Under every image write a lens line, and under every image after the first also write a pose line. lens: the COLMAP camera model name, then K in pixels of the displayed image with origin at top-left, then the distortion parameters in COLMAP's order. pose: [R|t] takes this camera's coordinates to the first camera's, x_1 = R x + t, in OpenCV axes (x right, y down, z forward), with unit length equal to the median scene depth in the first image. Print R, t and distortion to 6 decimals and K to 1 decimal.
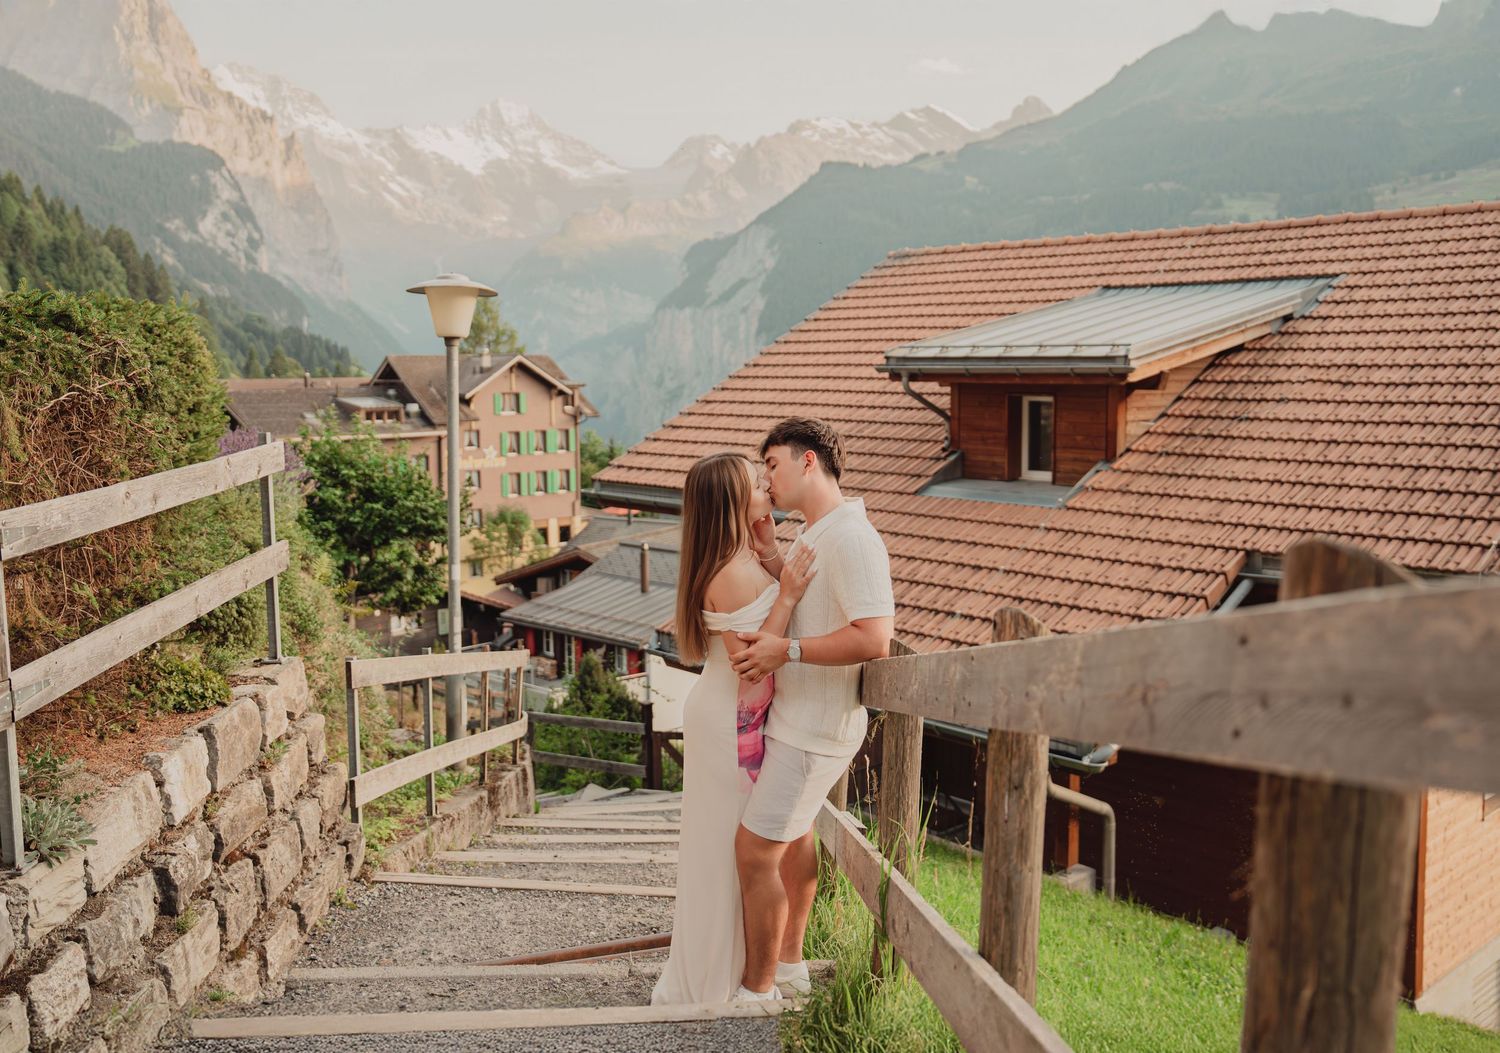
lens RADIAL K [[1367.2, 0, 765.0], [0, 1367.2, 517.8], [0, 0, 1]] dist [-0.071595, 0.150797]
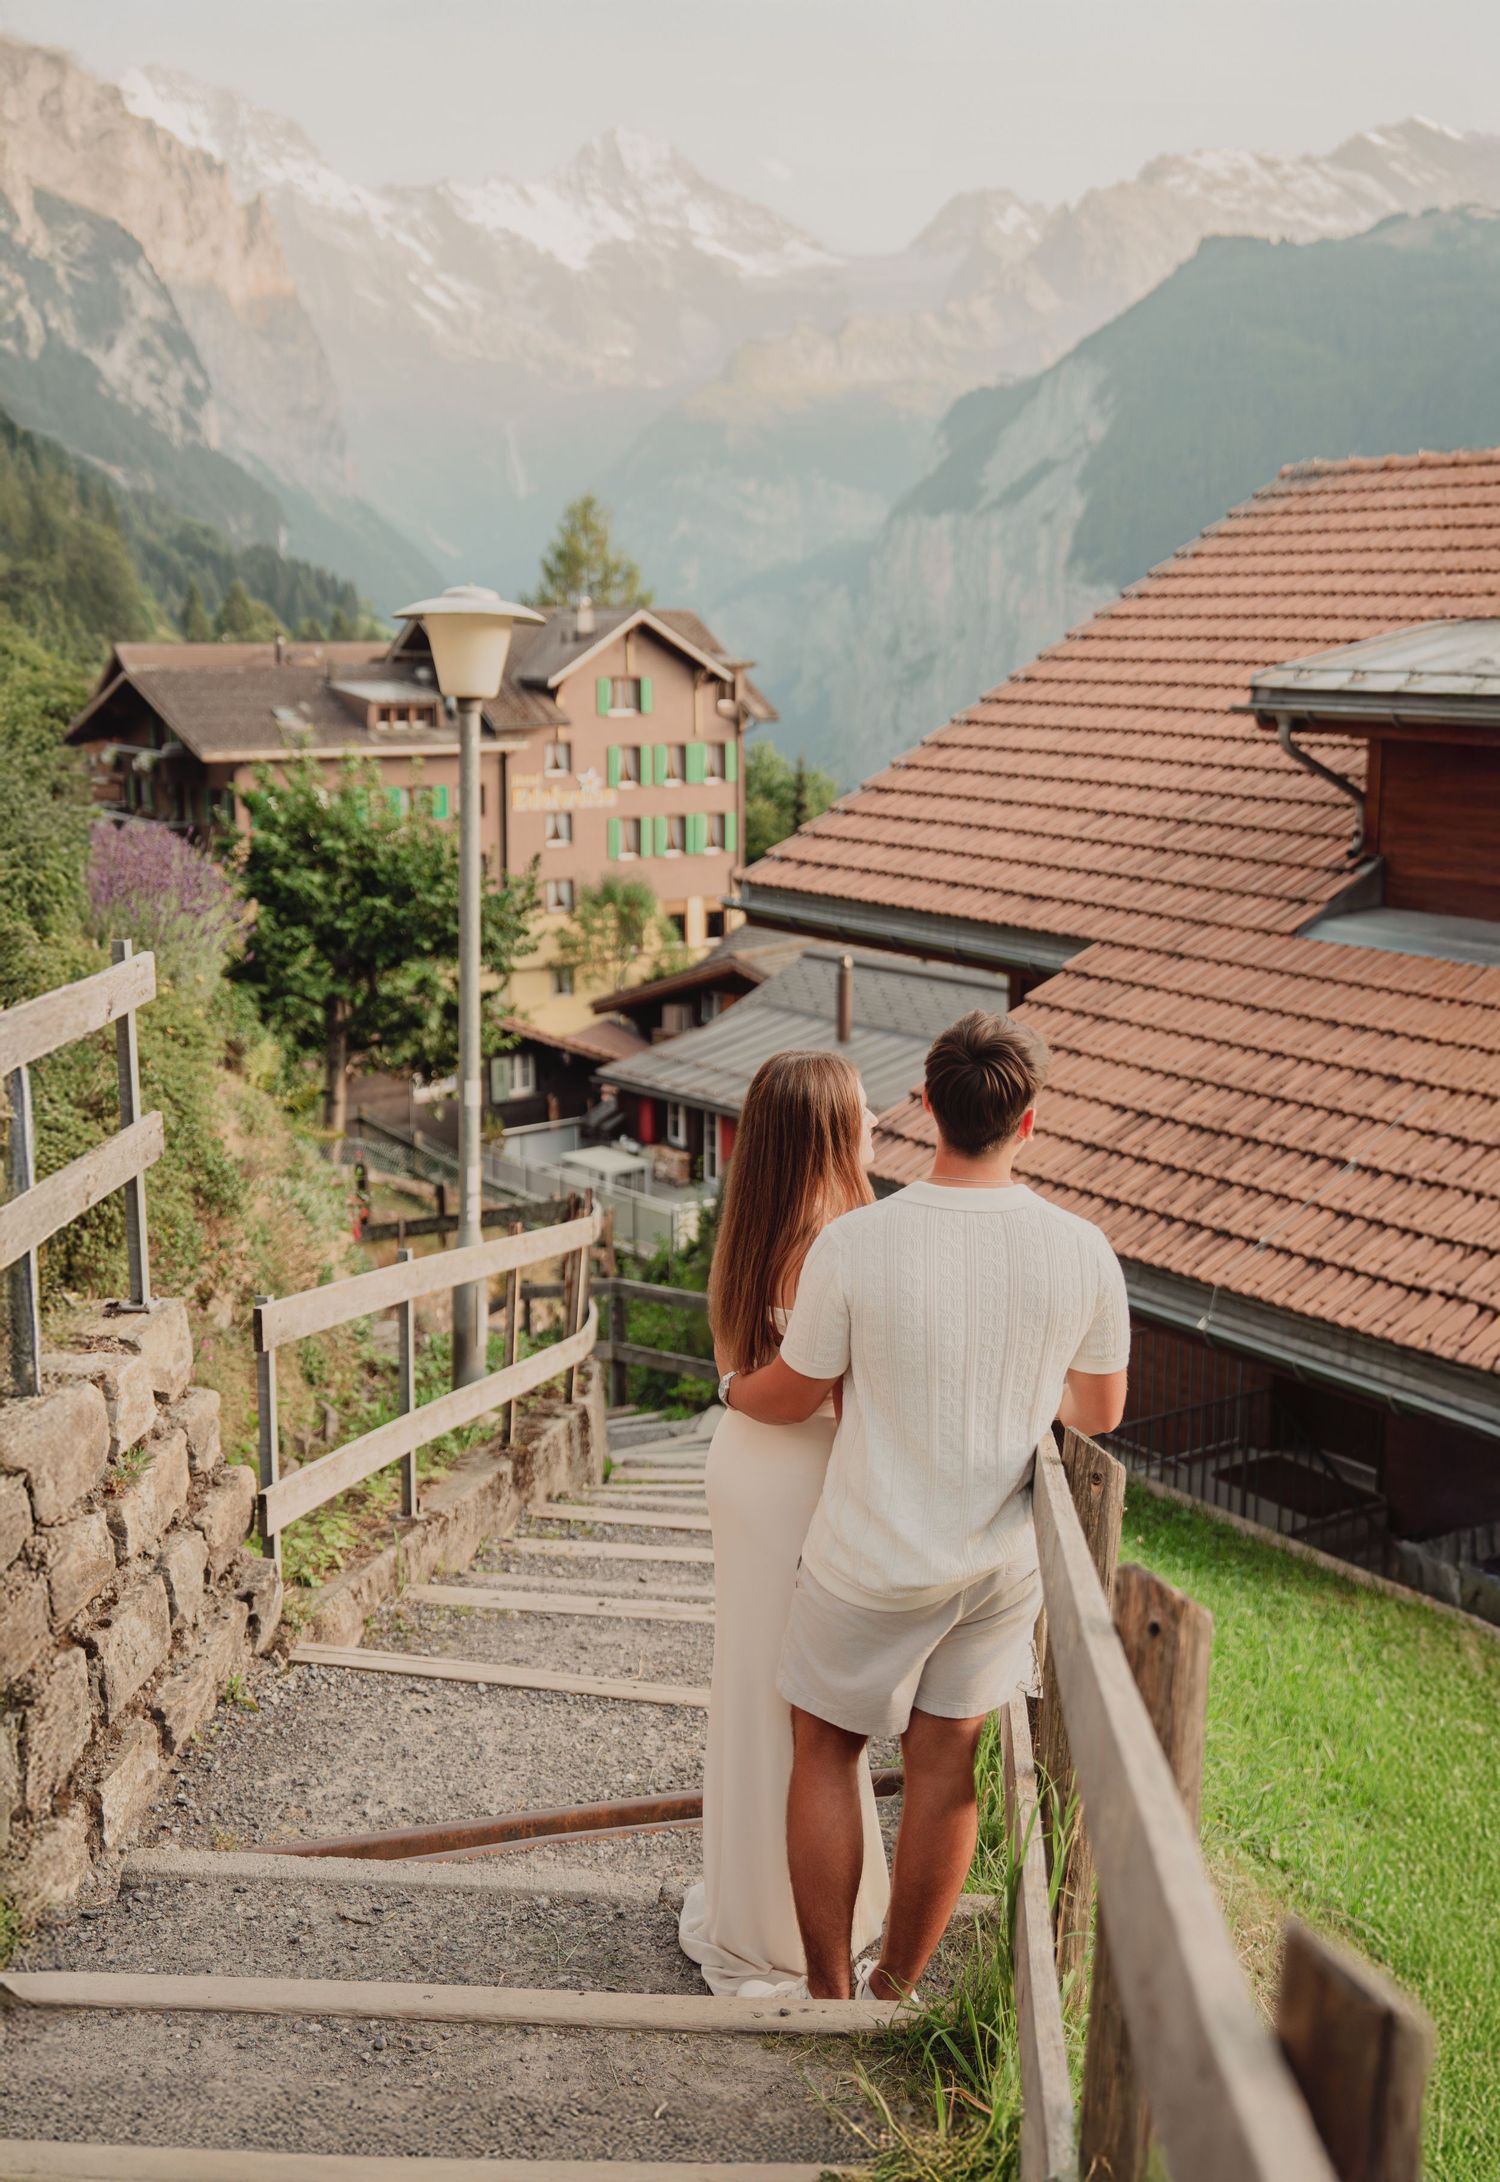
lens RADIAL K [[2385.0, 0, 750.6], [0, 2385.0, 1078.1], [0, 0, 1]] dist [0.042797, 0.134443]
pose [[0.990854, 0.030457, -0.131455, 0.006004], [-0.019990, 0.996576, 0.080228, -0.009744], [0.133448, -0.076866, 0.988070, -0.002010]]
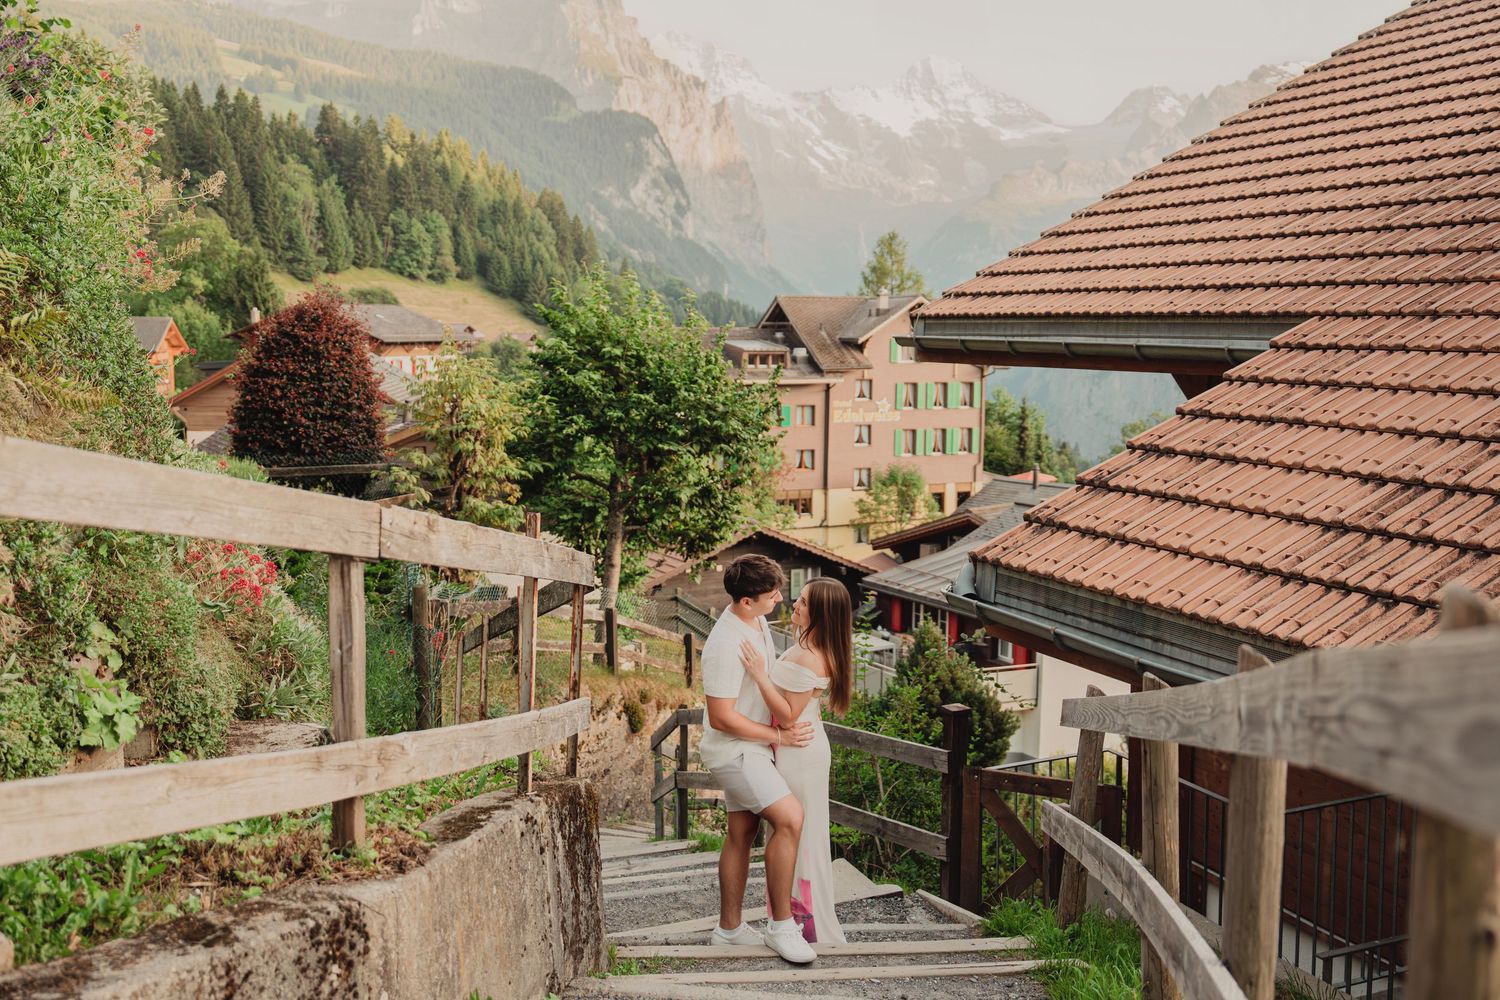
lens RADIAL K [[1440.7, 0, 759.7], [0, 1440.7, 500.4], [0, 0, 1]] dist [-0.017856, 0.088423]
pose [[0.955064, 0.048227, -0.292449, -0.001598], [-0.047736, 0.998821, 0.008821, 0.018571], [0.292529, 0.005535, 0.956241, 0.150599]]
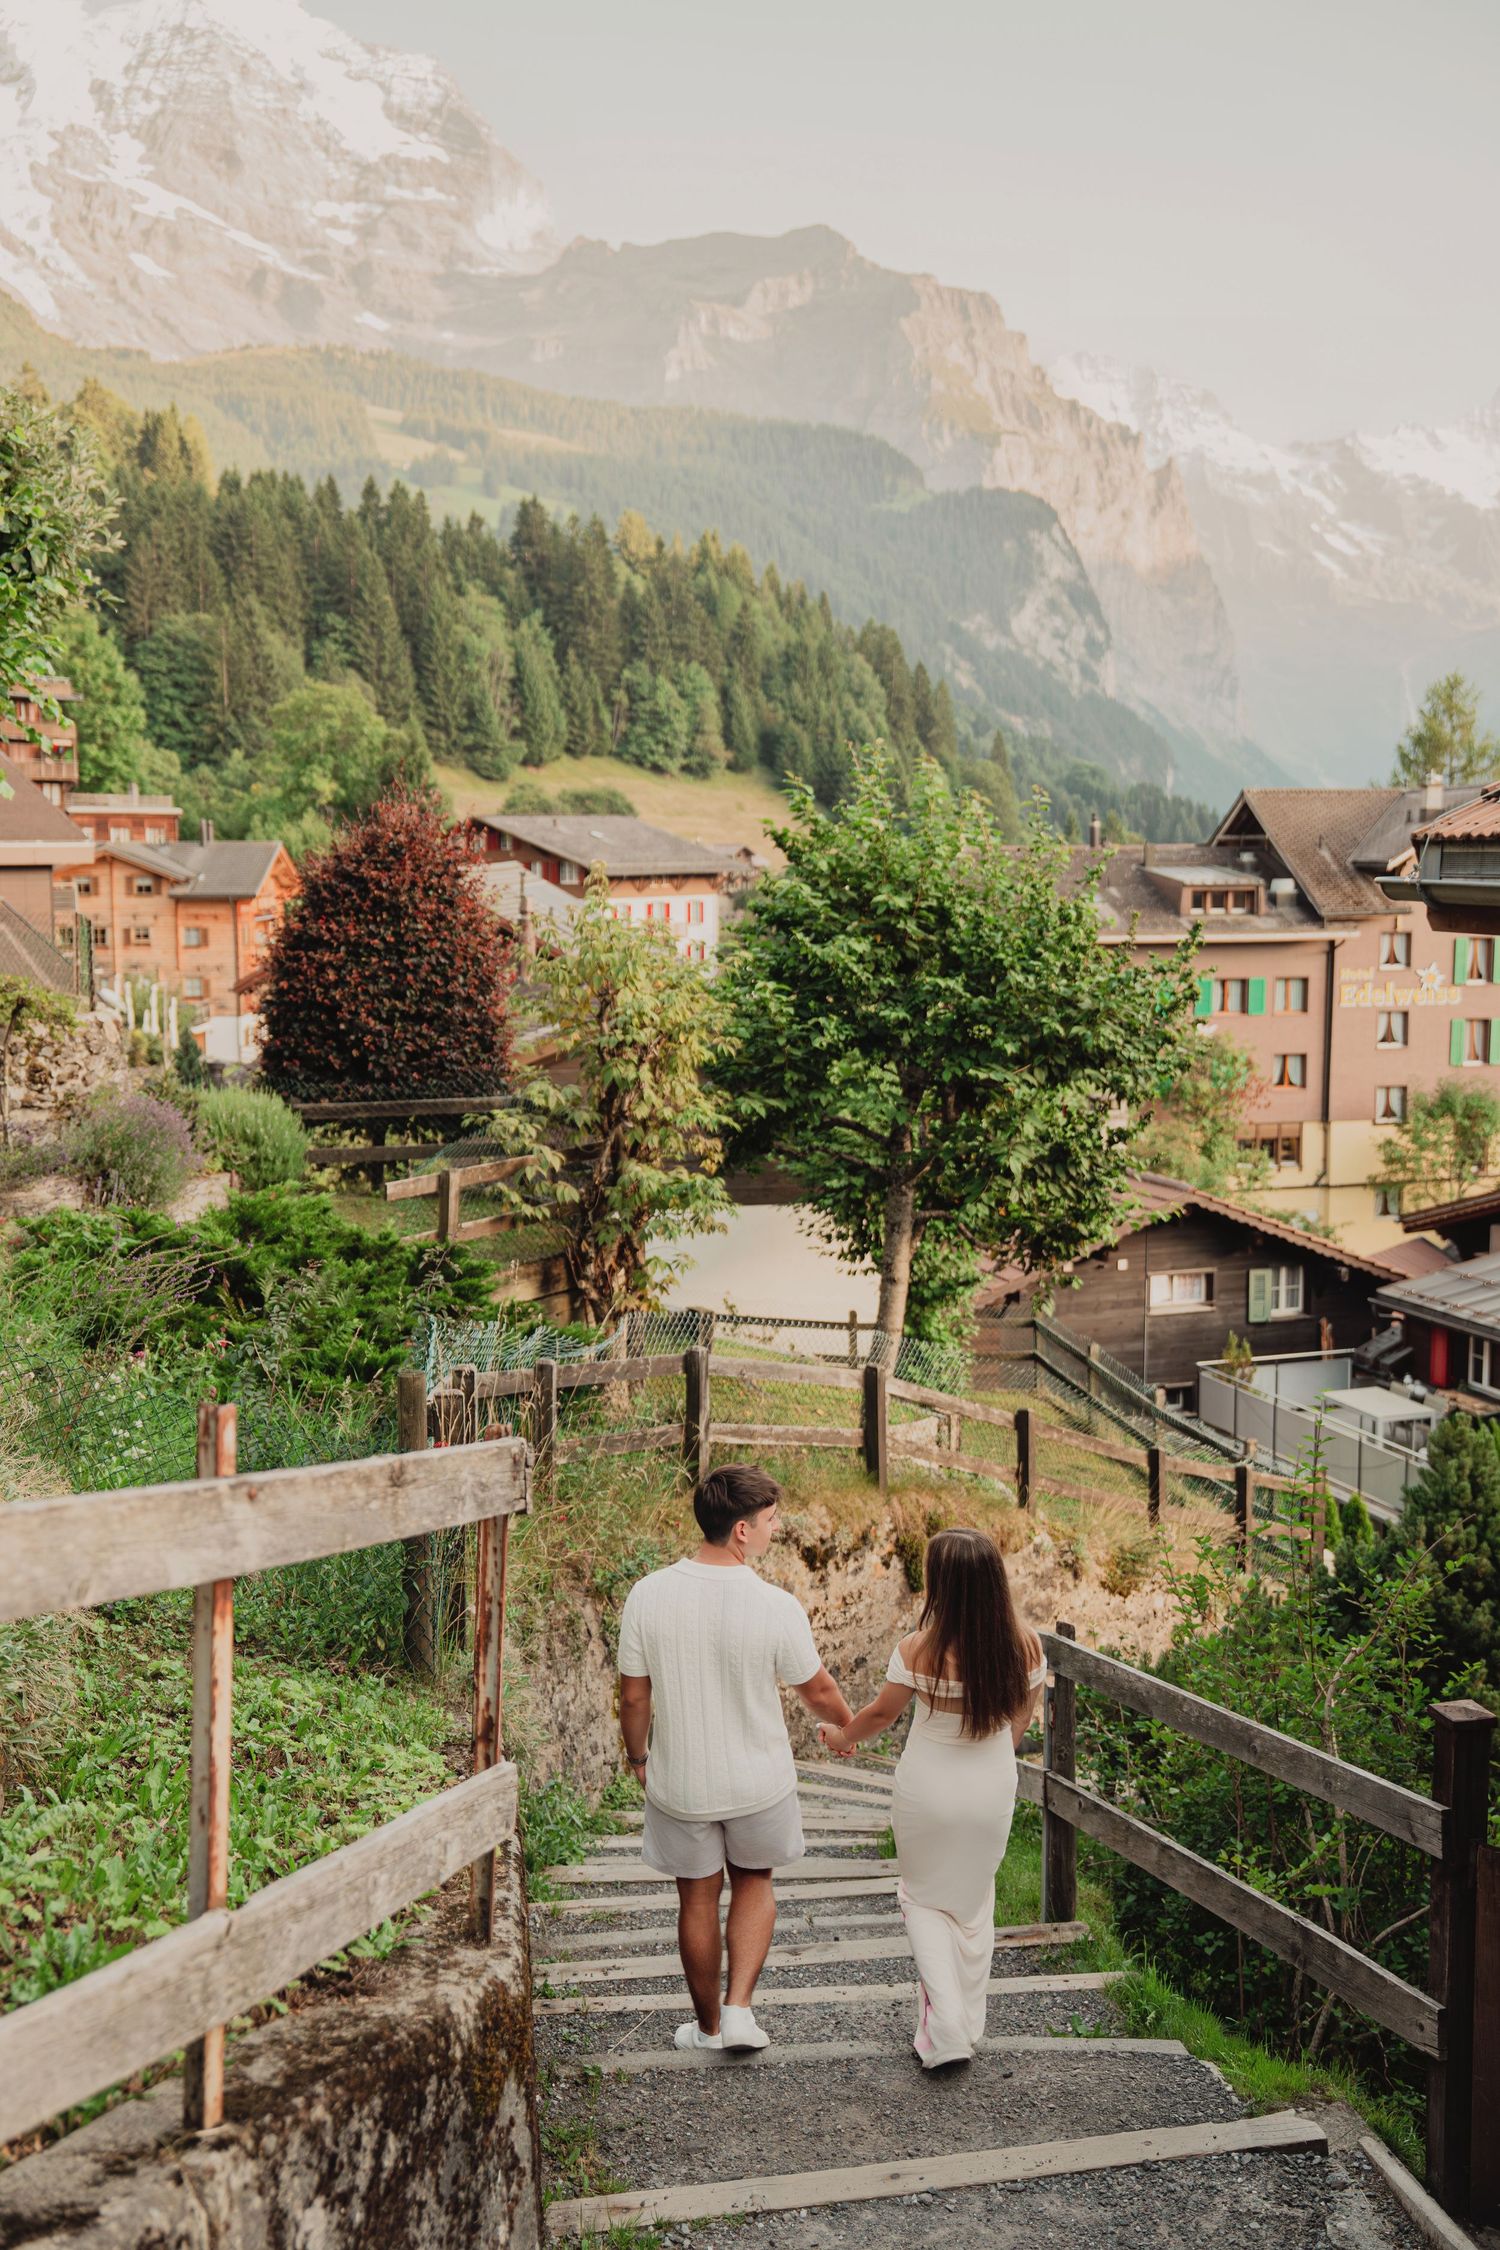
lens RADIAL K [[2357.1, 0, 730.2], [0, 2357.1, 1134.8], [0, 0, 1]] dist [0.002713, 0.136400]
pose [[0.874458, 0.059088, -0.481489, -0.003038], [-0.055366, 0.998225, 0.021950, 0.012286], [0.481931, 0.007464, 0.876177, 0.187881]]
